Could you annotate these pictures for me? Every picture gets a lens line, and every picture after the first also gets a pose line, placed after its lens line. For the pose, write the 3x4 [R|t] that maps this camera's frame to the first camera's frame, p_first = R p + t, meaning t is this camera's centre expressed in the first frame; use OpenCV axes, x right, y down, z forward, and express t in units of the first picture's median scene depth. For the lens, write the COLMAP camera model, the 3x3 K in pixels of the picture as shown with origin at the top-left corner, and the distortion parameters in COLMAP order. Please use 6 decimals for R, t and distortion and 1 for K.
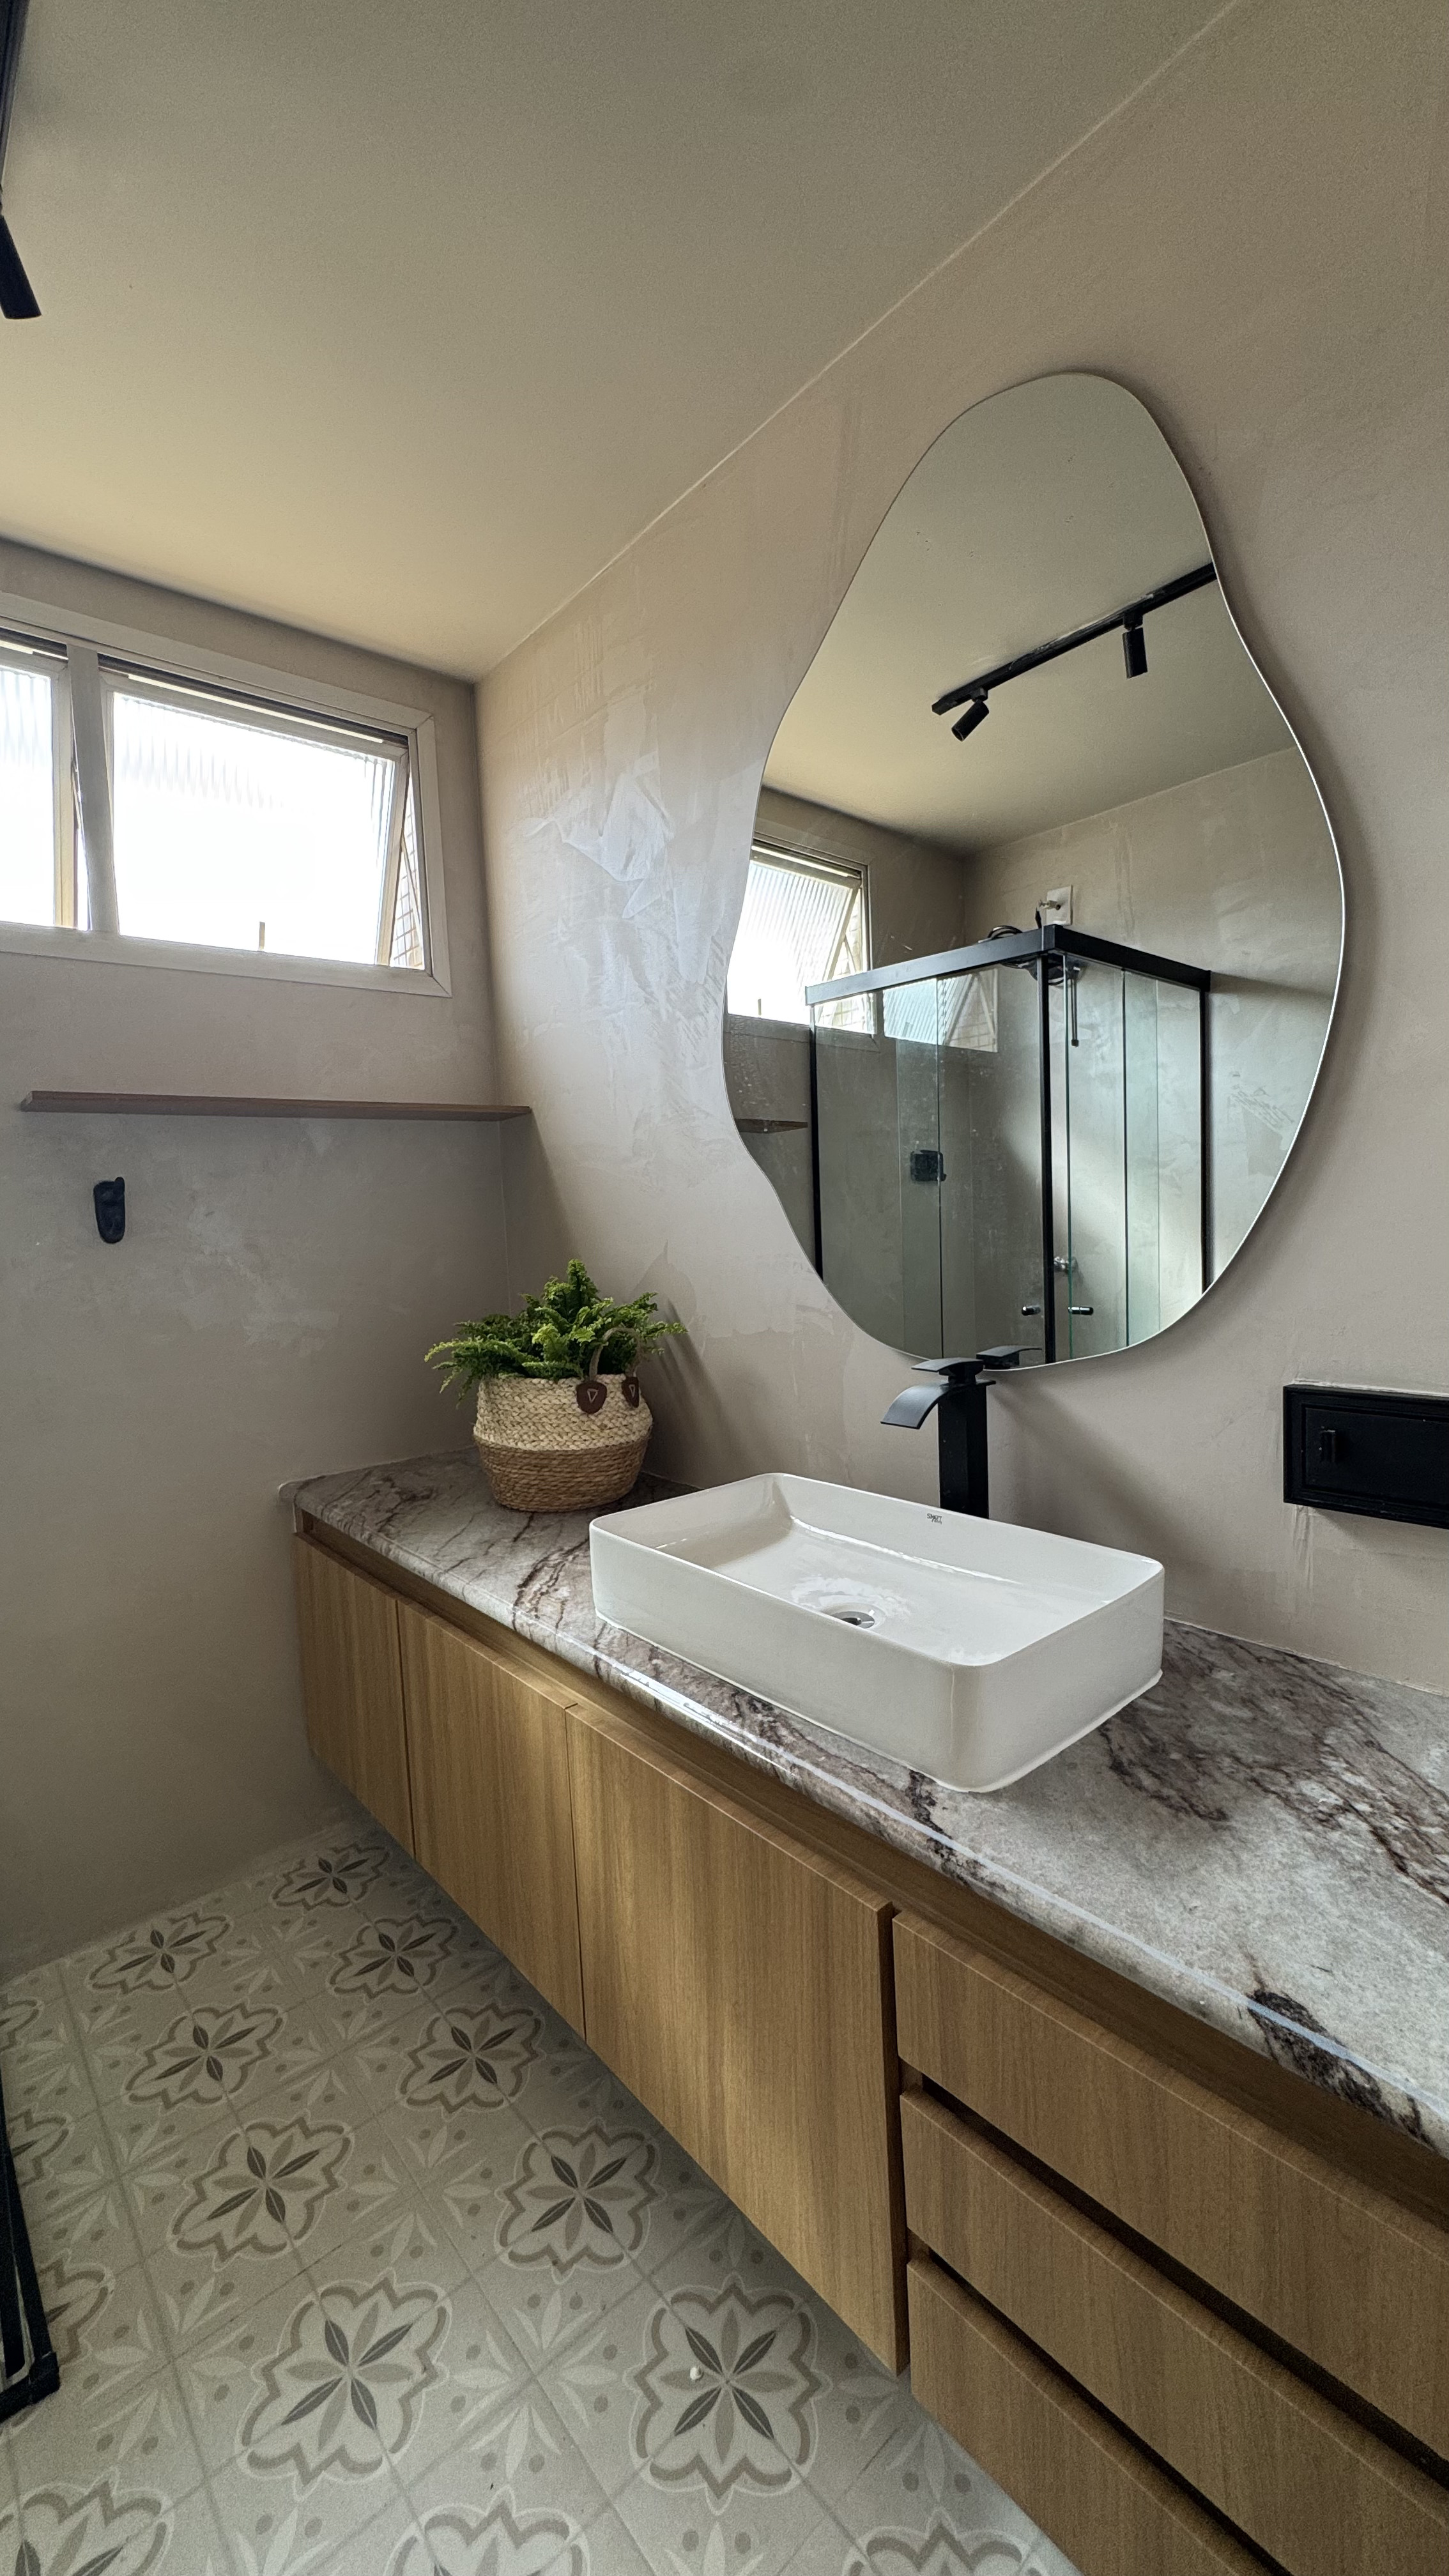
lens RADIAL K [[1023.6, 0, 722.1], [0, 1023.6, 1289.1], [0, 0, 1]] dist [-0.002948, 0.000216]
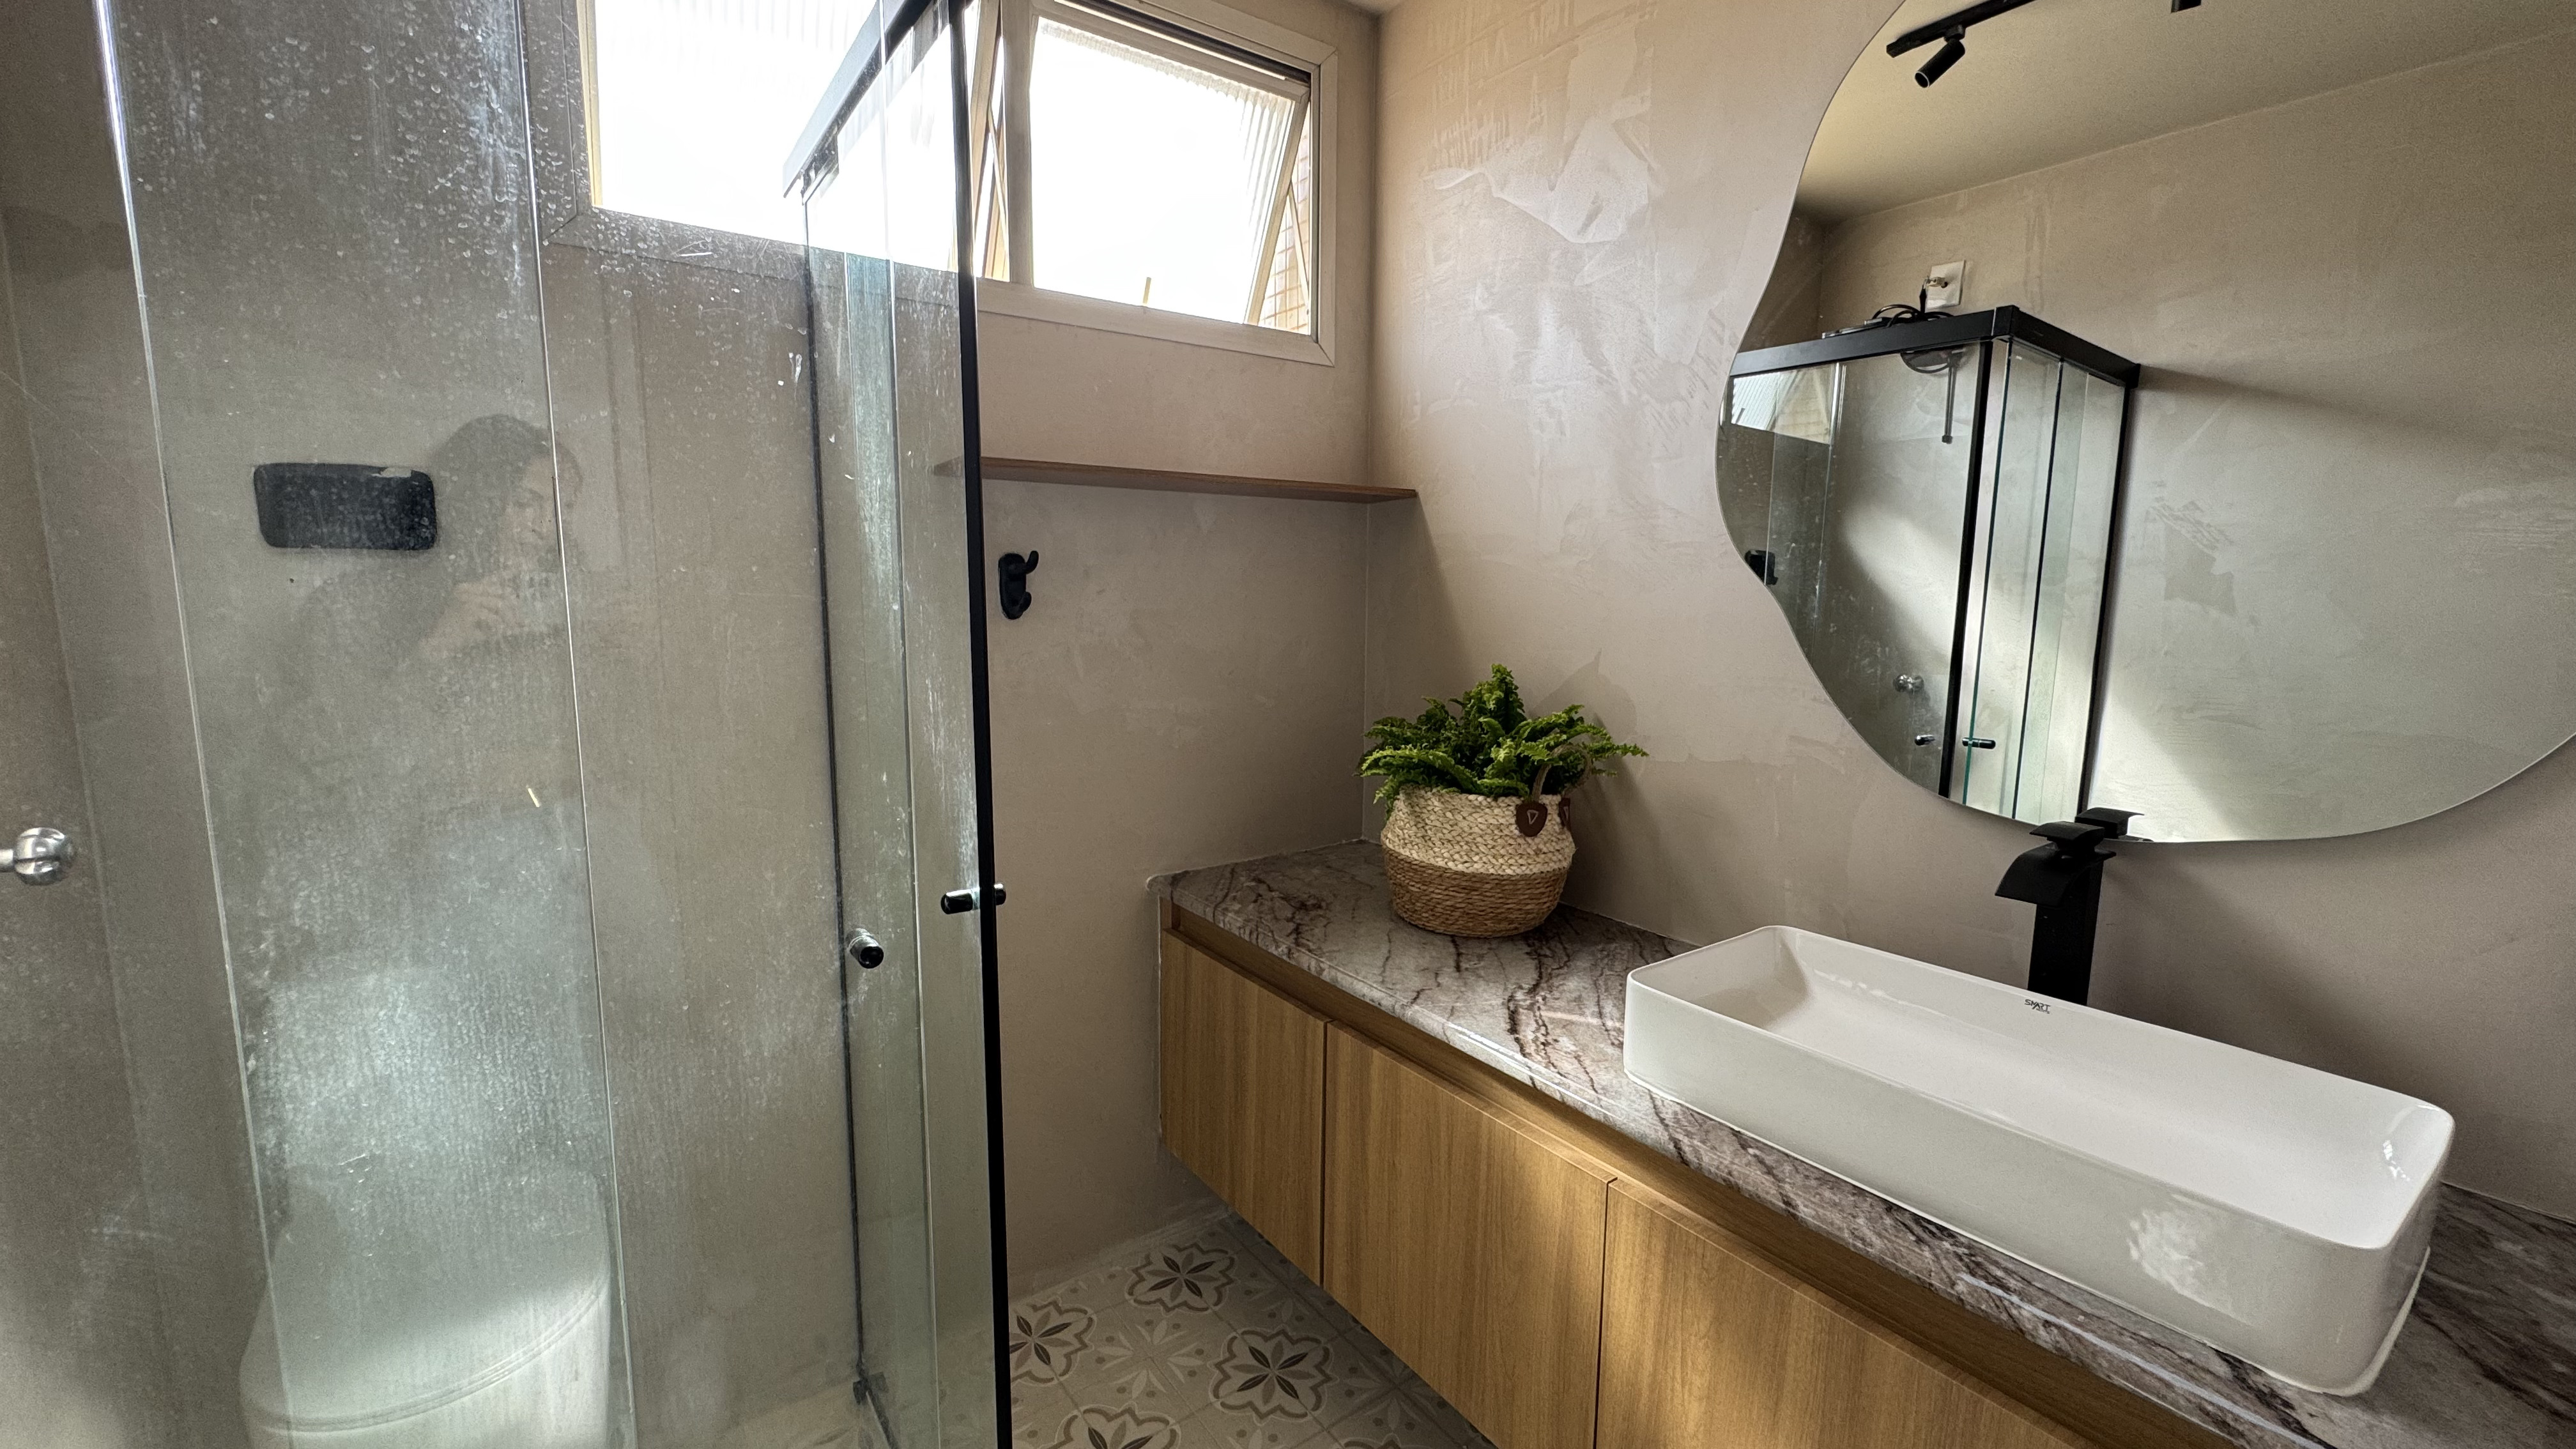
lens RADIAL K [[1023.6, 0, 1278.9], [0, 1023.6, 725.2], [0, 0, 1]] dist [-0.002948, 0.000216]
pose [[0.994665, 0.063555, -0.081259, -0.273922], [-0.058503, 0.996290, 0.063111, -0.021947], [0.084969, -0.058020, 0.994693, 0.071259]]
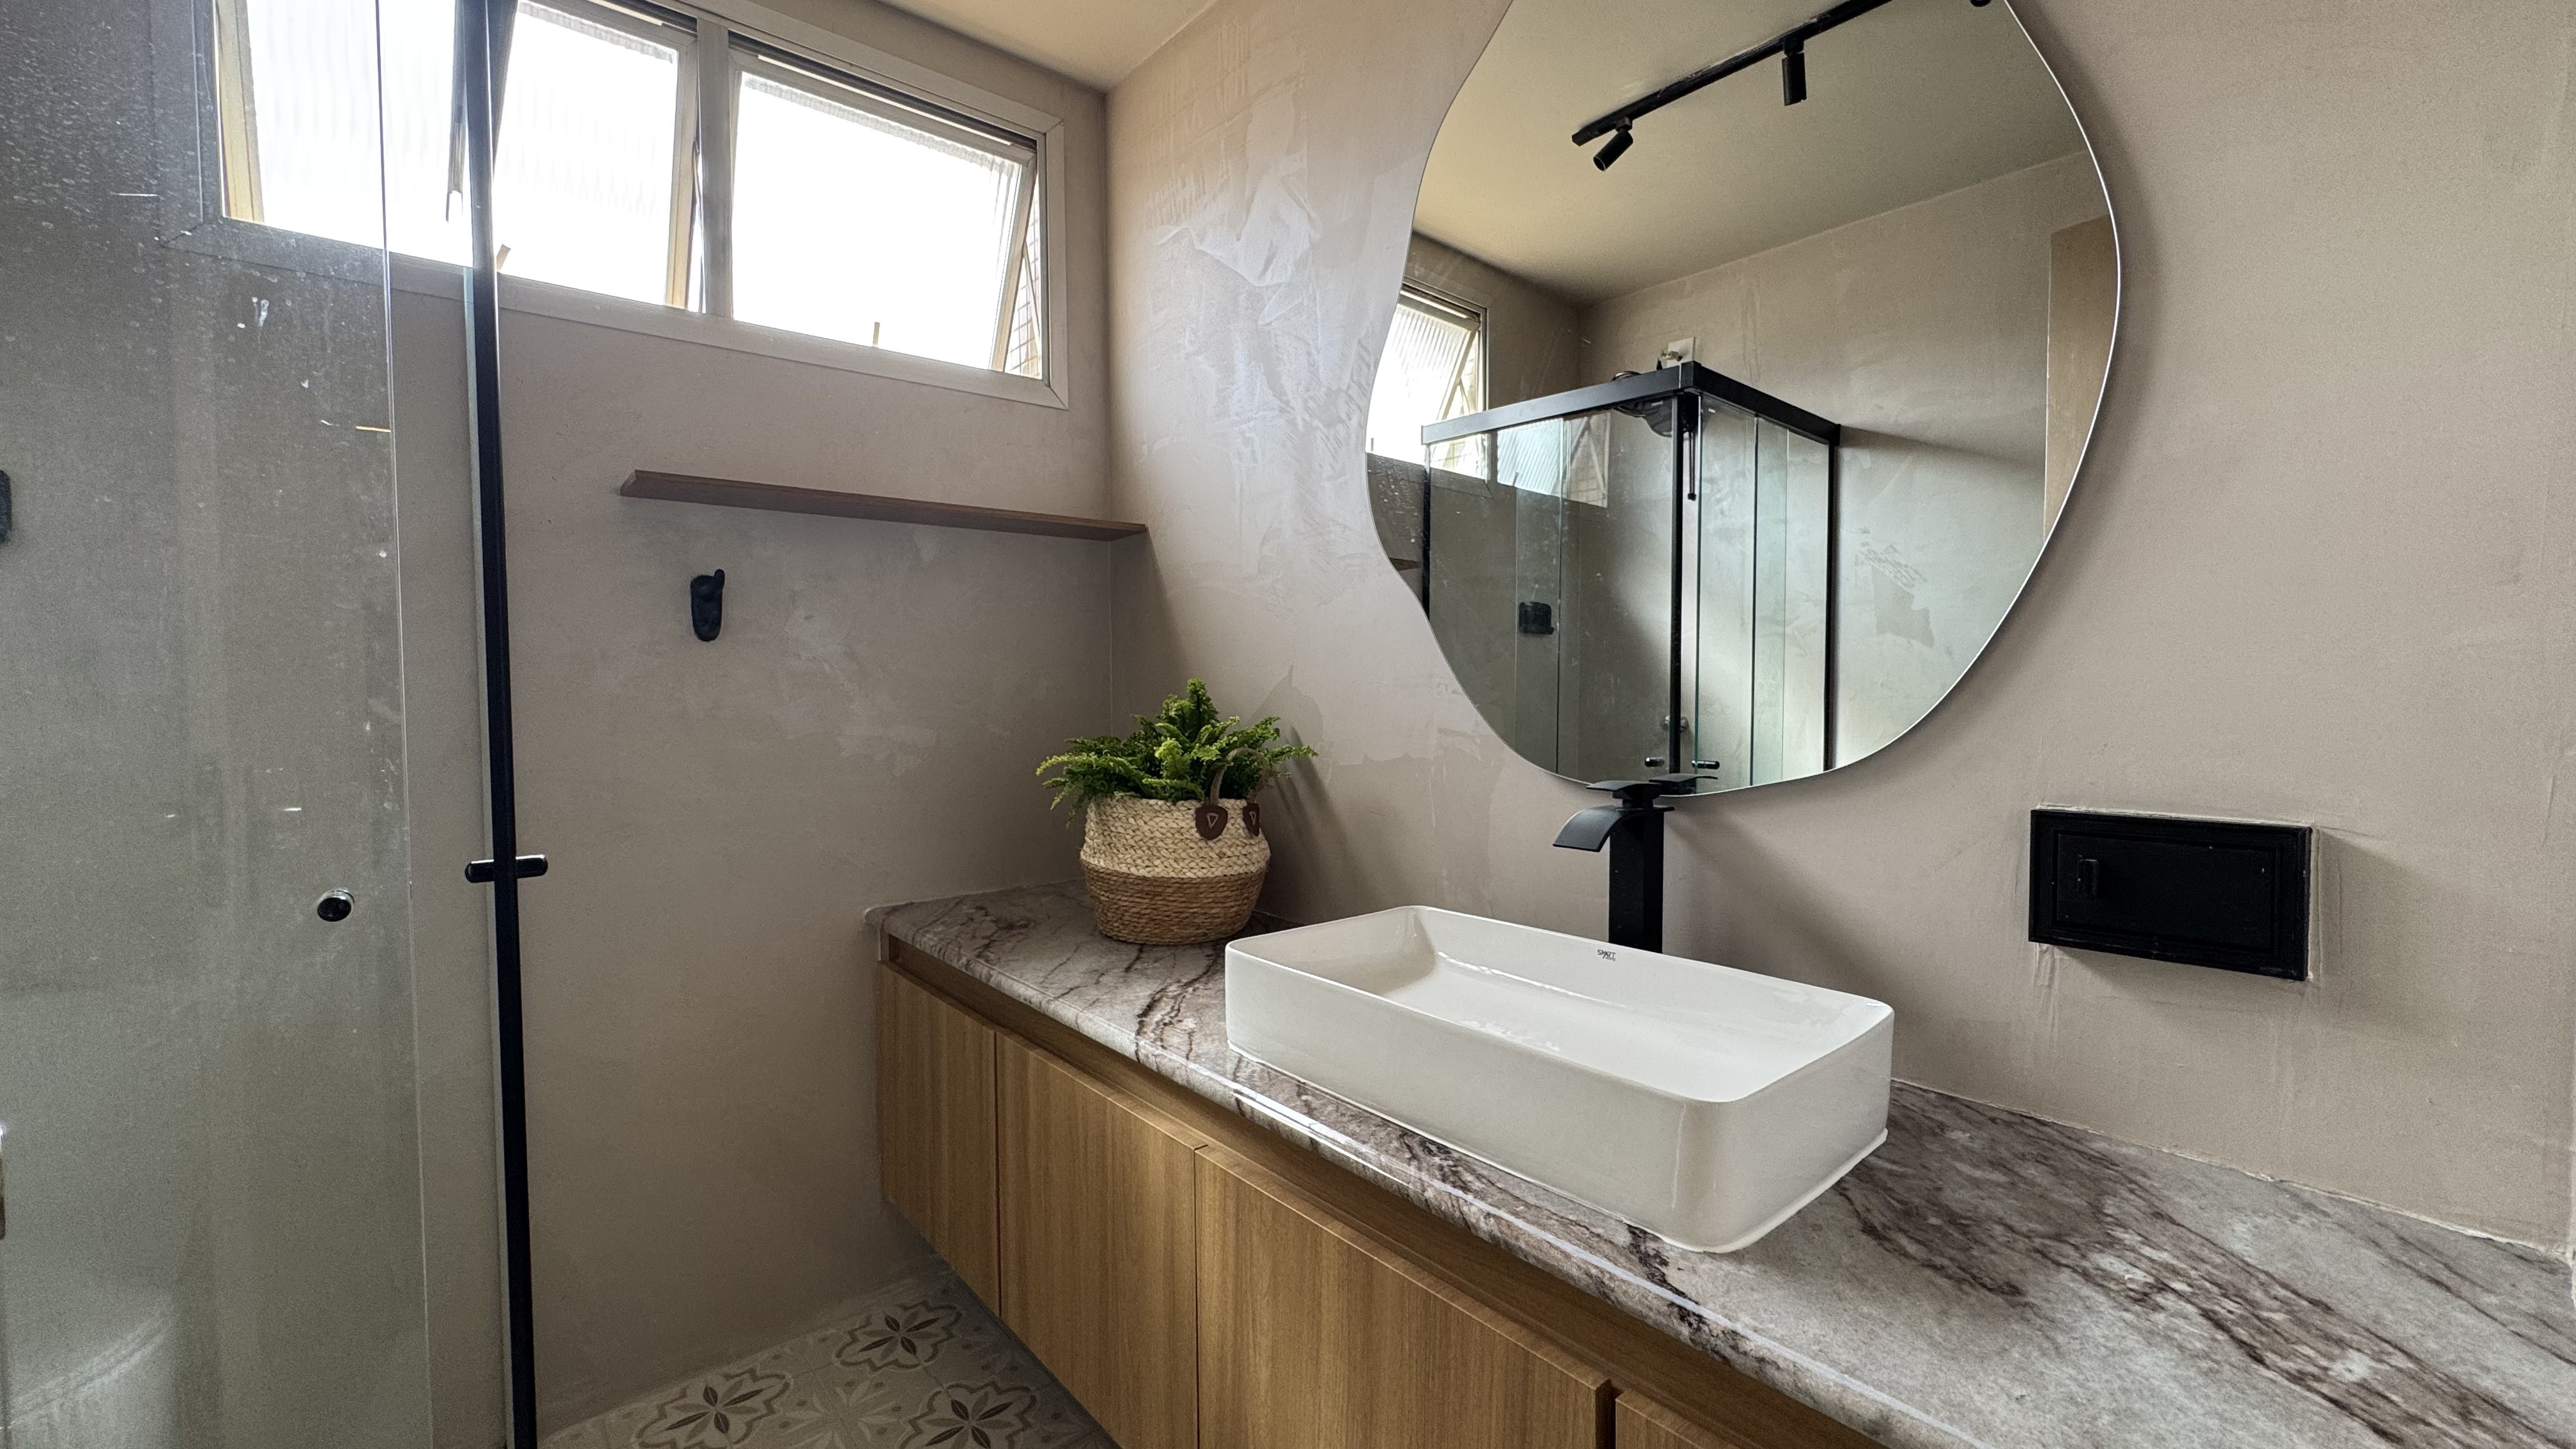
lens RADIAL K [[1023.6, 0, 1280.7], [0, 1023.6, 725.7], [0, 0, 1]] dist [-0.002948, 0.000216]
pose [[0.999235, 0.038902, -0.004100, -0.061765], [-0.039021, 0.998628, -0.034925, 0.046770], [0.002735, 0.035058, 0.999382, 0.062619]]
